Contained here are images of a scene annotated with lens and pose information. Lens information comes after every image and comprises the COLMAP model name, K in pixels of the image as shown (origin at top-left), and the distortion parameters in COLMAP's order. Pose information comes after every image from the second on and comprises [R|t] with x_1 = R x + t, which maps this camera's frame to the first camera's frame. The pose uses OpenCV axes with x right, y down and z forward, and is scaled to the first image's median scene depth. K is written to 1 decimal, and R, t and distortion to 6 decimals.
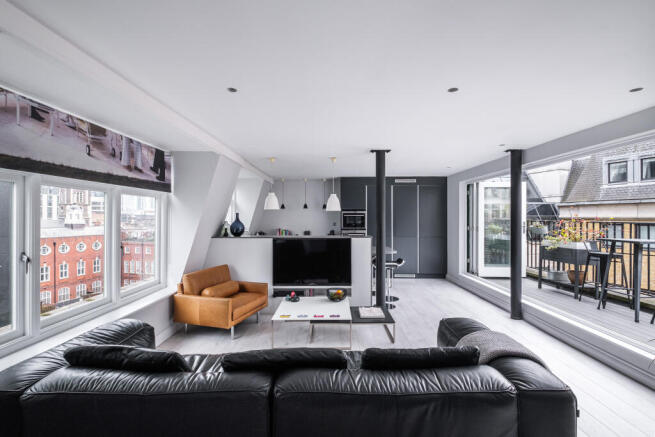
lens RADIAL K [[284.2, 0, 326.2], [0, 284.2, 217.7], [0, 0, 1]] dist [0.012642, 0.000353]
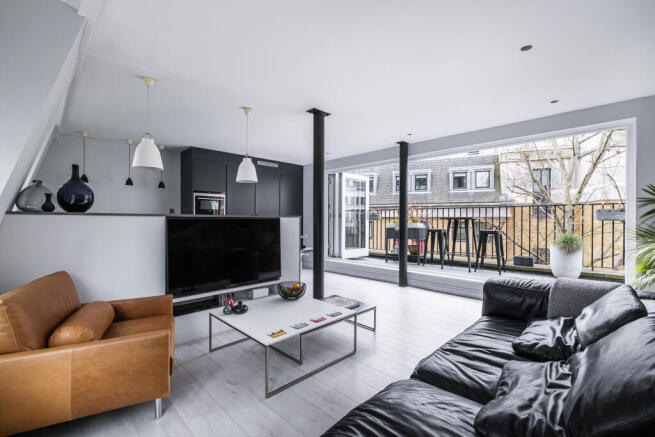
lens RADIAL K [[284.2, 0, 328.7], [0, 284.2, 220.9], [0, 0, 1]] dist [0.012642, 0.000353]
pose [[0.705262, 0.002196, 0.708943, -0.379267], [-0.003890, 0.999992, 0.000772, 0.083435], [-0.708936, -0.003302, 0.705265, 0.381314]]
